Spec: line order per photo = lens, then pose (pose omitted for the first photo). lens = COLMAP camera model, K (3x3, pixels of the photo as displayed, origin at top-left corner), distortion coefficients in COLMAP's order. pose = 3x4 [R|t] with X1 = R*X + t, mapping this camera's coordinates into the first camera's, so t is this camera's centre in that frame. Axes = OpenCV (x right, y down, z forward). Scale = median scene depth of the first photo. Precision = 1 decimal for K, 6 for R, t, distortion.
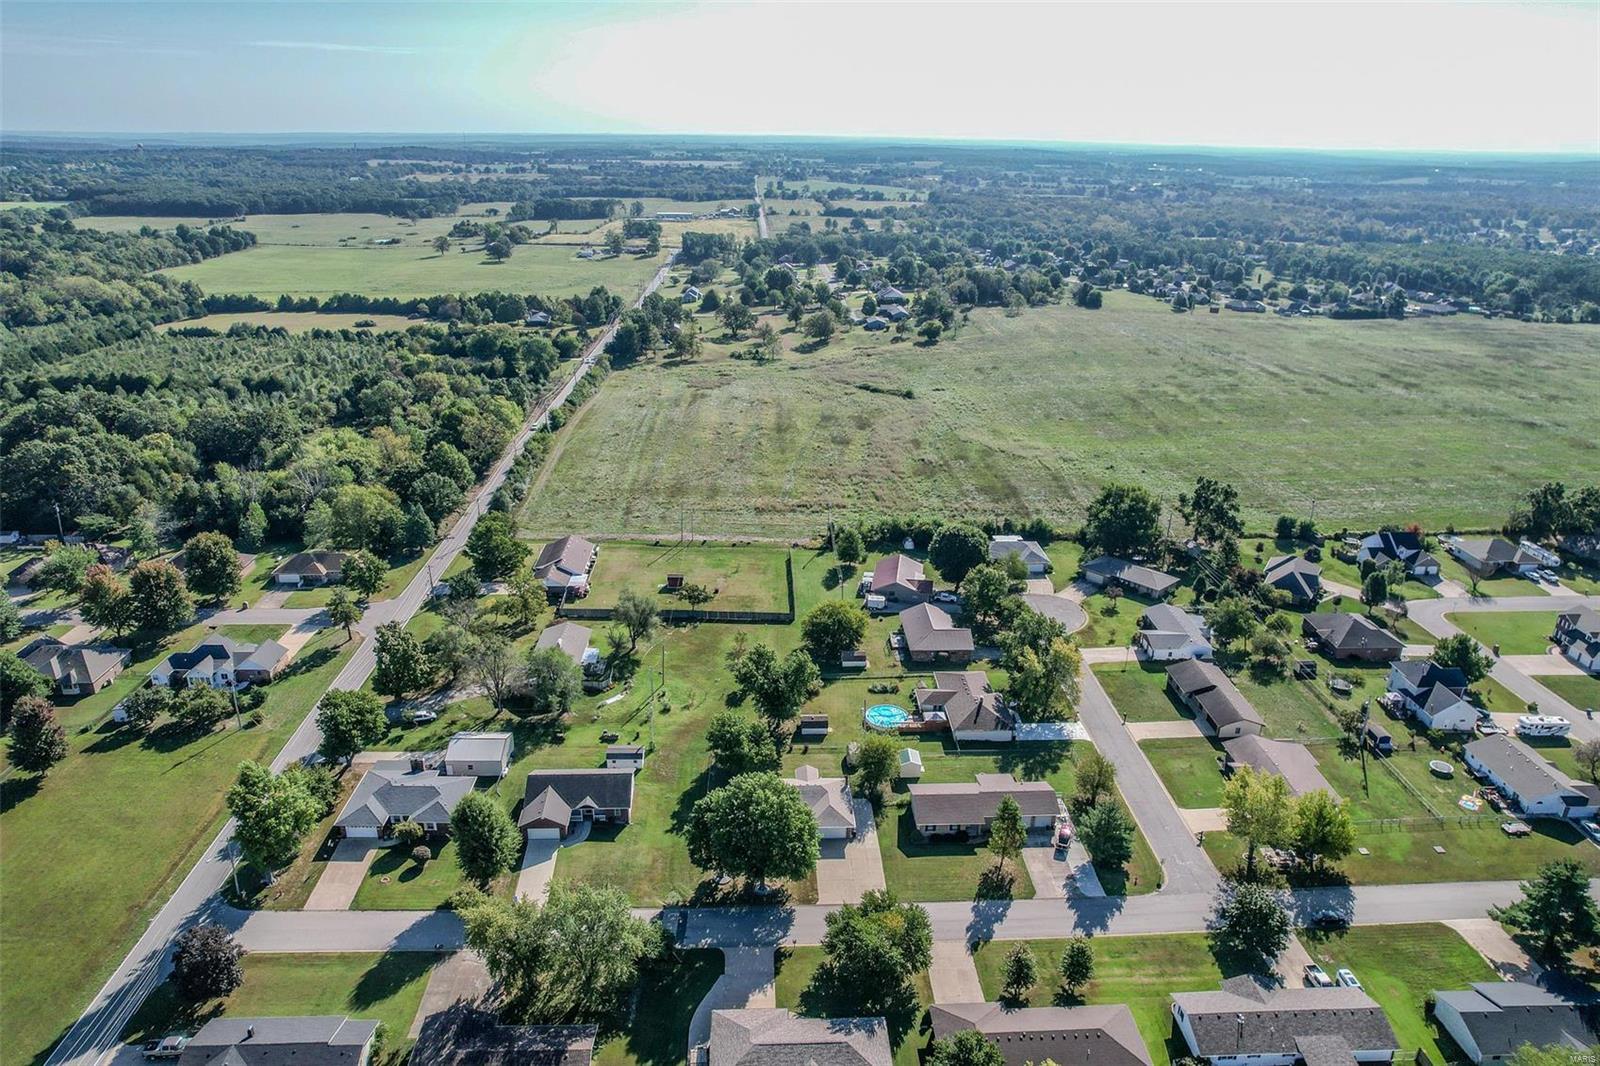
lens RADIAL K [[1068.7, 0, 800.0], [0, 1068.7, 533.0], [0, 0, 1]] dist [-0.066924, 0.043718]
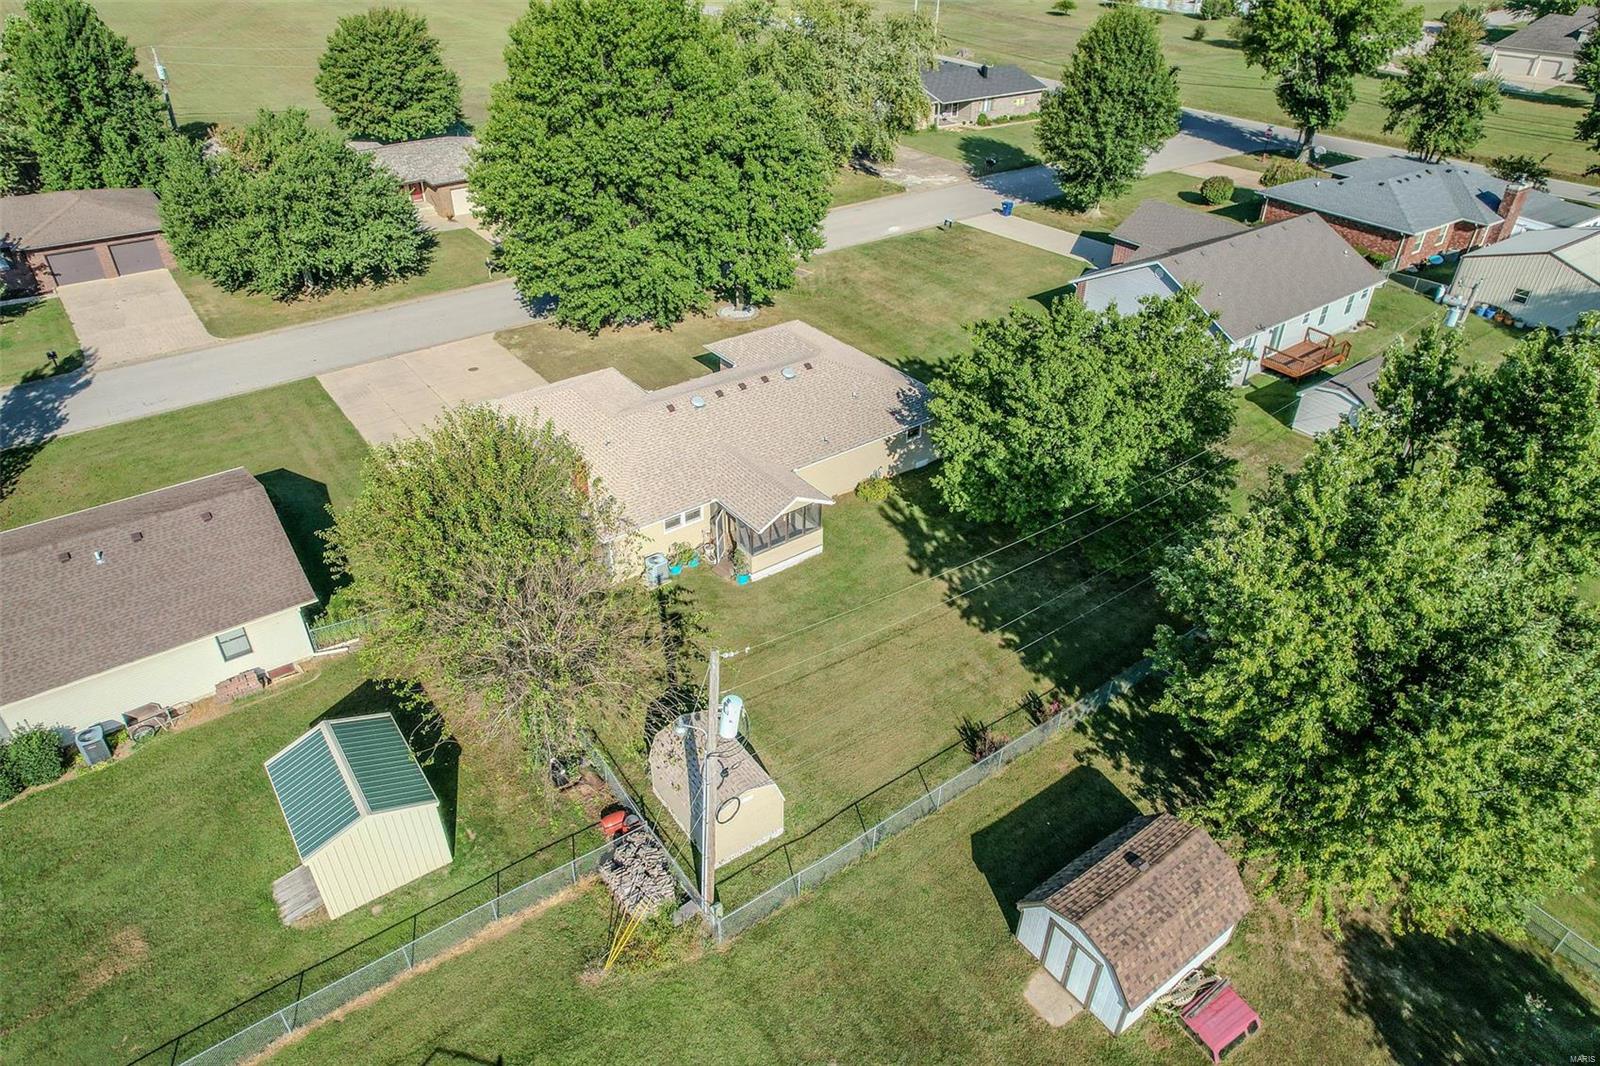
lens RADIAL K [[1026.1, 0, 800.0], [0, 1026.1, 533.0], [0, 0, 1]] dist [-0.060610, 0.055956]
pose [[-0.825426, 0.291888, -0.483191, 0.091832], [-0.224944, 0.614987, 0.755772, 0.046735], [0.517756, 0.732525, -0.441968, 0.896397]]
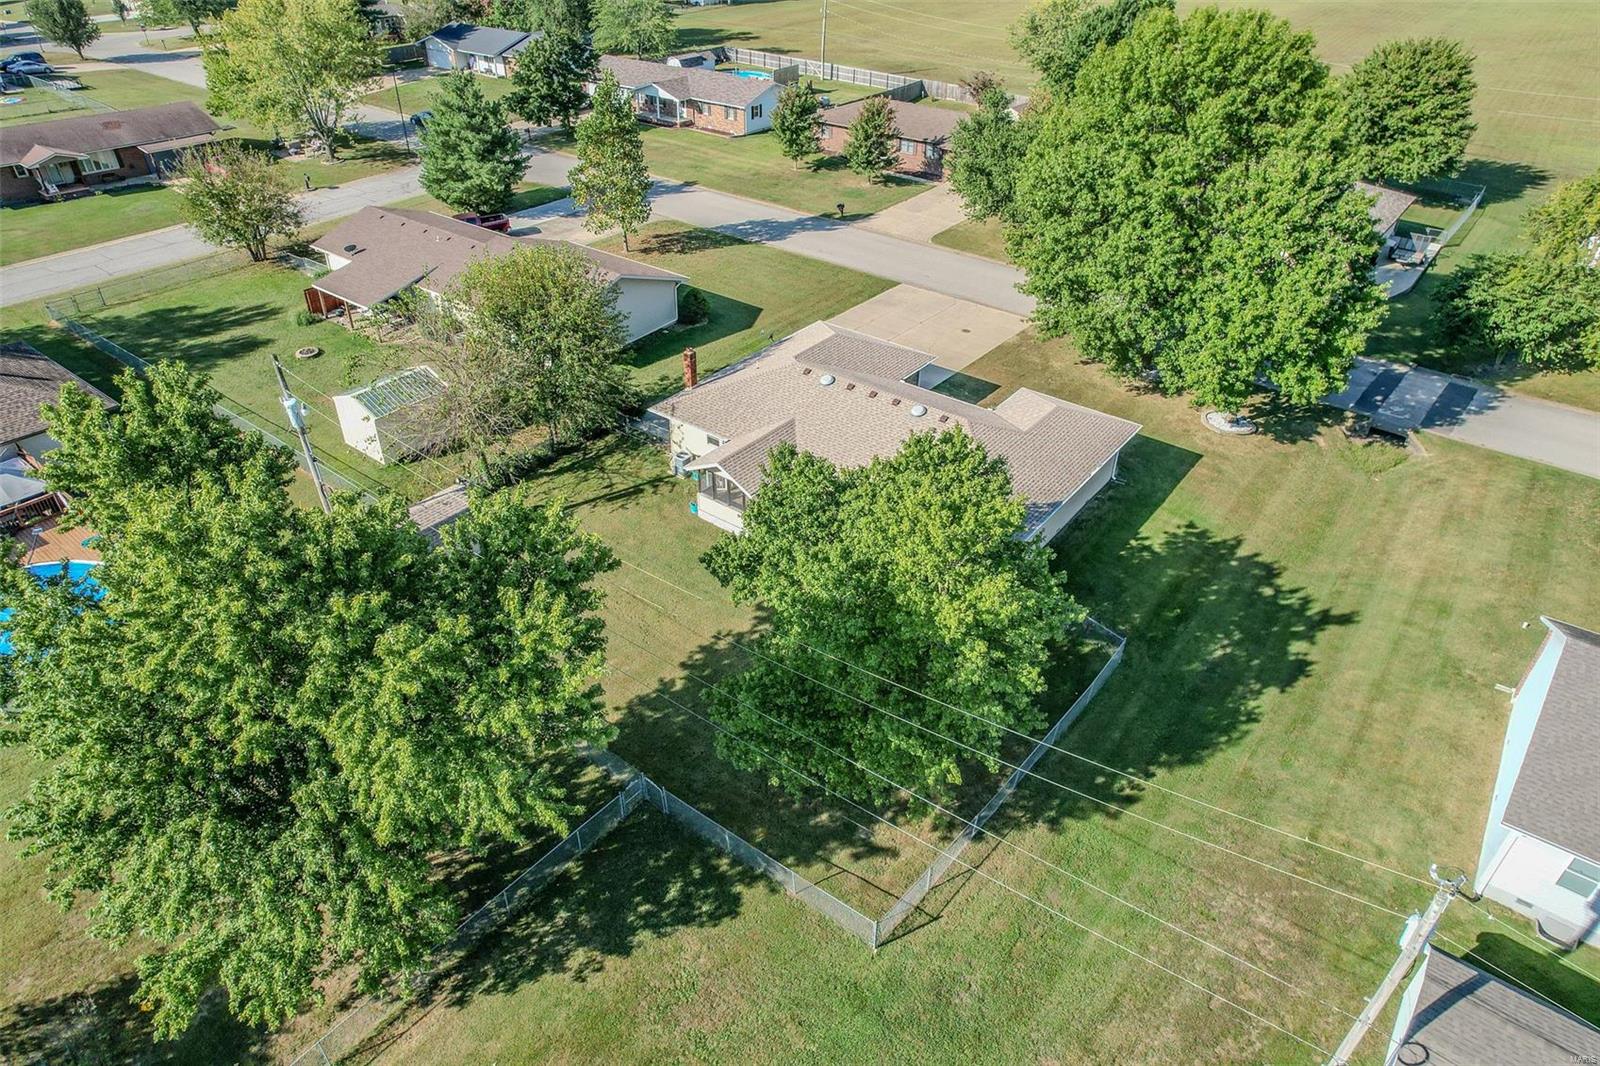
lens RADIAL K [[1016.4, 0, 796.1], [0, 1016.4, 542.1], [0, 0, 1]] dist [-0.033218, 0.002646]
pose [[-0.761136, -0.389557, 0.518572, -0.109221], [0.210414, 0.607984, 0.765560, 0.045139], [-0.613513, 0.691810, -0.380790, 0.885925]]
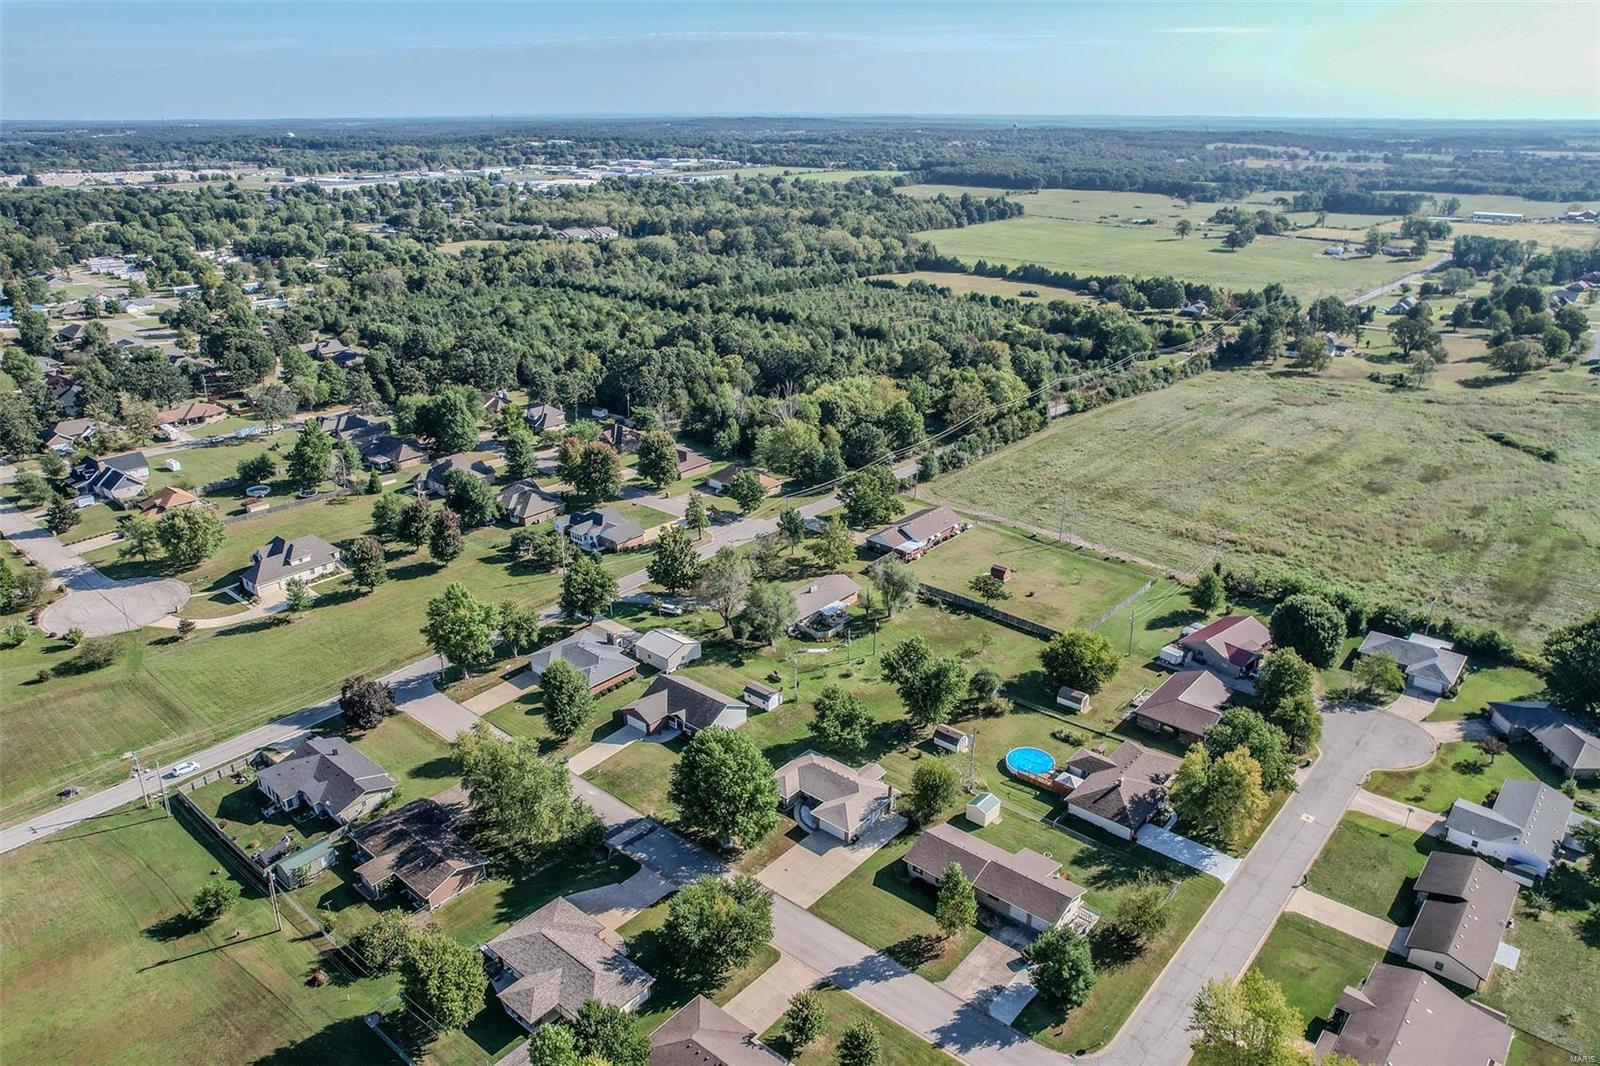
lens RADIAL K [[1074.2, 0, 800.0], [0, 1074.2, 533.0], [0, 0, 1]] dist [-0.072013, 0.053960]
pose [[0.731131, 0.240714, -0.638360, 0.424086], [-0.232958, 0.967534, 0.098027, -0.050677], [0.641232, 0.077040, 0.763470, 0.163774]]
